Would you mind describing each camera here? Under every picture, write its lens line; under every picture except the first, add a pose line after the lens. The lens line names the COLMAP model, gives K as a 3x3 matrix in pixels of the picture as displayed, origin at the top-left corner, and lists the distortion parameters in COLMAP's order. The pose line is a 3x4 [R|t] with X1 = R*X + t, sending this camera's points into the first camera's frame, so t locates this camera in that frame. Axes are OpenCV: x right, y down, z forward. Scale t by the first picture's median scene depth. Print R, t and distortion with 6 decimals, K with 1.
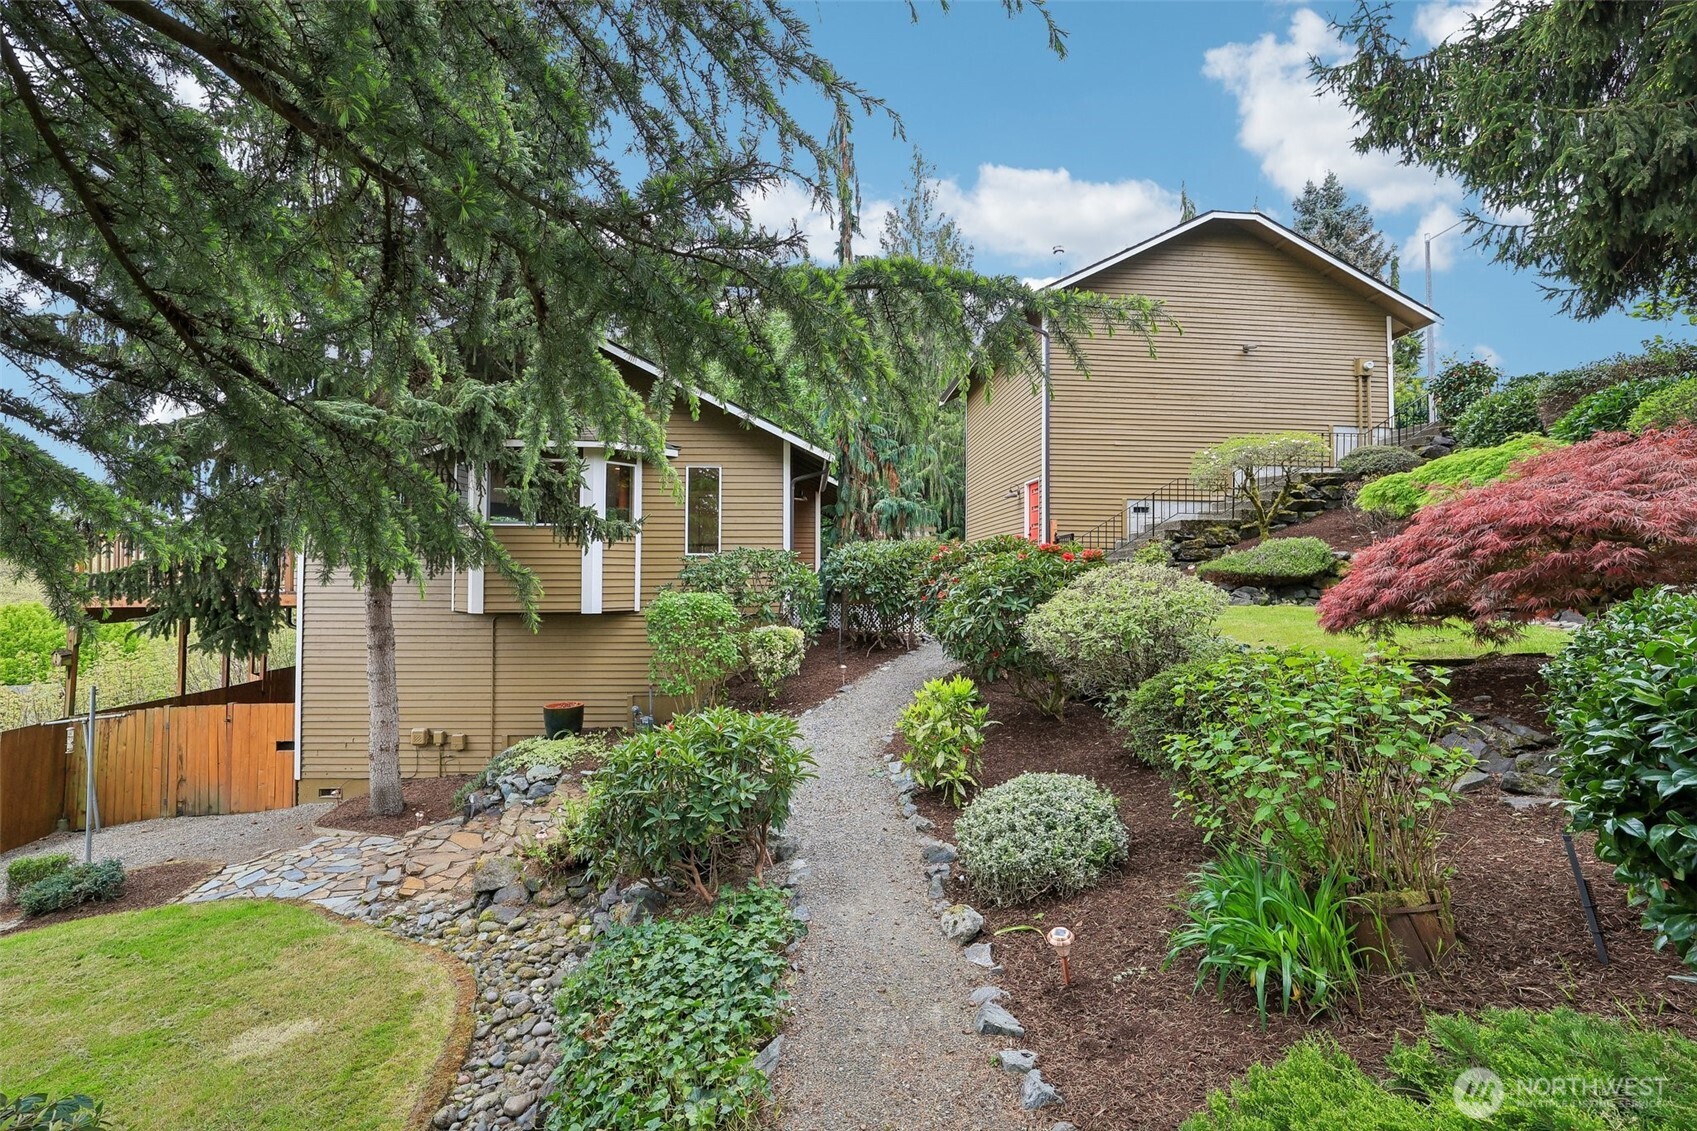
lens RADIAL K [[738.3, 0, 848.5], [0, 738.3, 565.5], [0, 0, 1]] dist [0.000044, 0.000189]
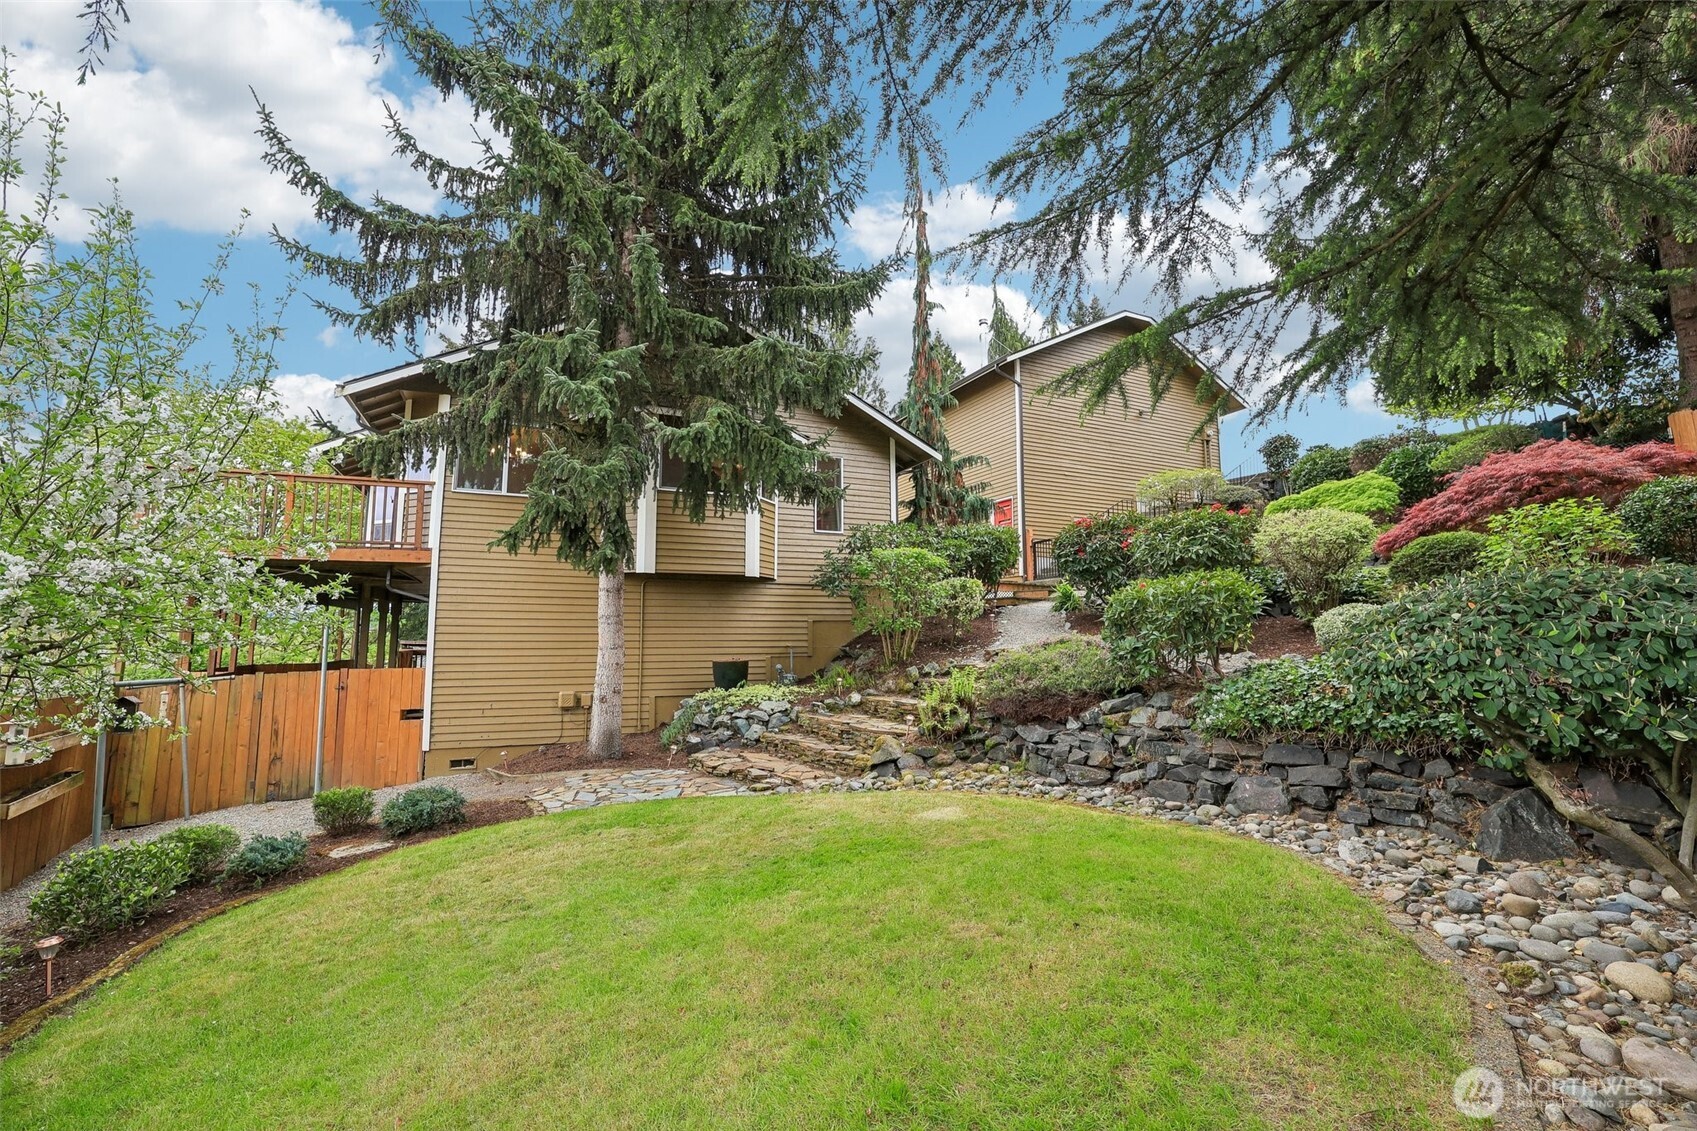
lens RADIAL K [[738.3, 0, 848.5], [0, 738.3, 565.5], [0, 0, 1]] dist [0.000044, 0.000189]
pose [[0.929879, 0.032895, 0.366391, -0.600725], [-0.002465, 0.996529, -0.083213, 0.135127], [-0.367856, 0.076474, 0.926733, -0.066147]]
